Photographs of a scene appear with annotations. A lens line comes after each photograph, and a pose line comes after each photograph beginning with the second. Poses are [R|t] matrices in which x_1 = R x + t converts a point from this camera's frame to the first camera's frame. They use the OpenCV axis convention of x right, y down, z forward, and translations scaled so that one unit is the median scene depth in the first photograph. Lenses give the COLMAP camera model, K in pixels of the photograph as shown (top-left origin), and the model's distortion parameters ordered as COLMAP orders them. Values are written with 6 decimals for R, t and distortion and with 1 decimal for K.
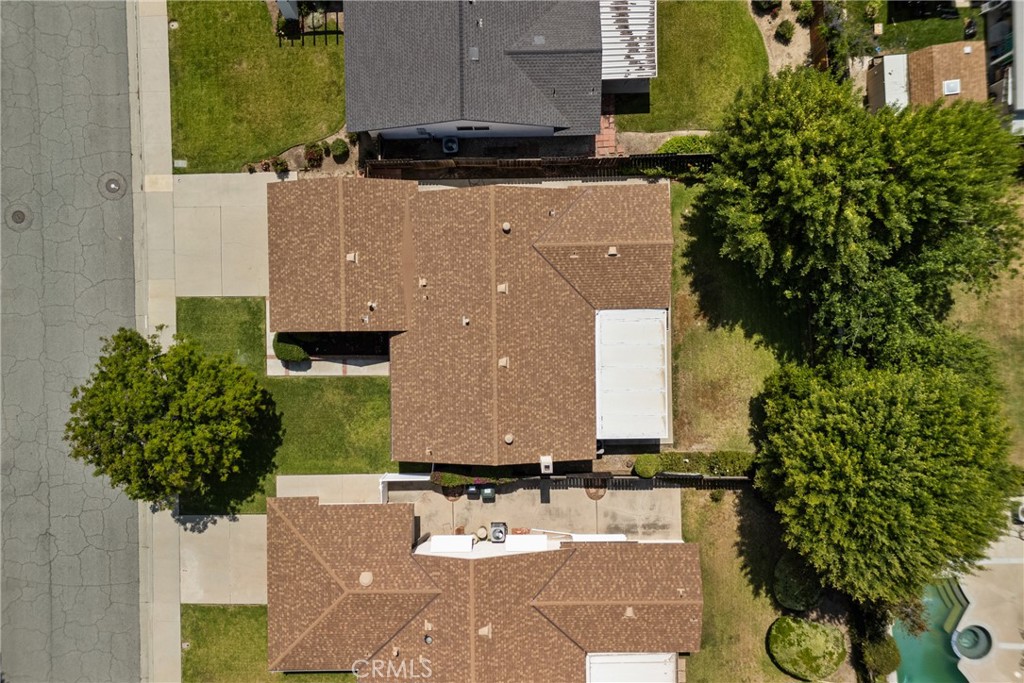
lens RADIAL K [[742.4, 0, 512.3], [0, 742.4, 340.6], [0, 0, 1]] dist [0.014327, 0.002127]
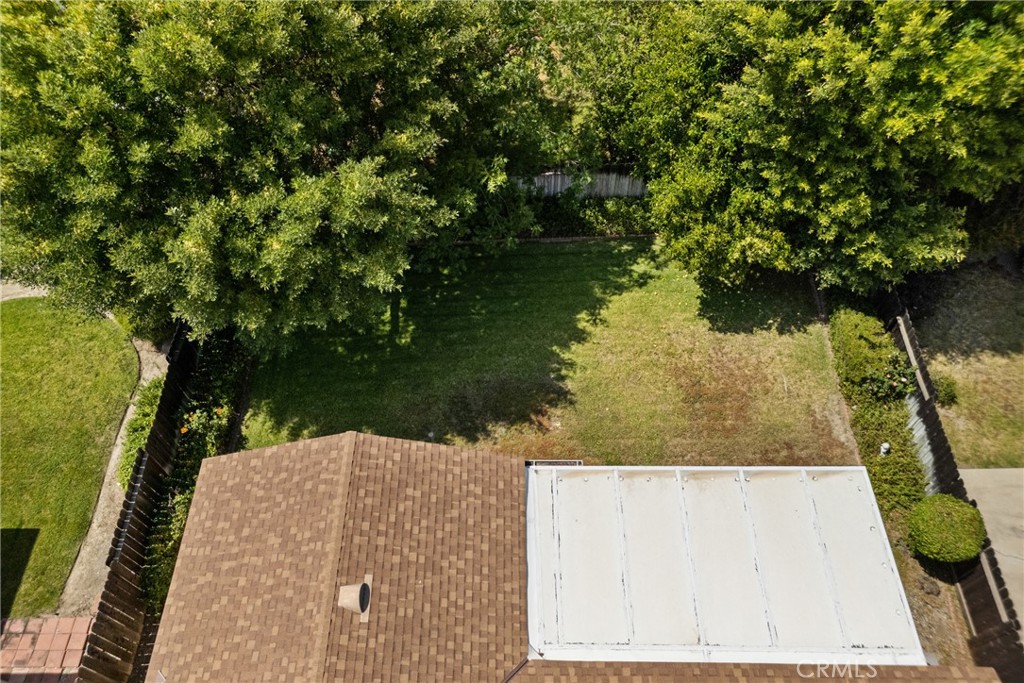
lens RADIAL K [[742.4, 0, 514.6], [0, 742.4, 342.5], [0, 0, 1]] dist [0.014327, 0.002127]
pose [[0.015841, -0.803651, 0.594890, 0.028274], [0.999421, -0.005188, -0.033622, -0.034074], [0.030107, 0.595079, 0.803103, 0.625847]]
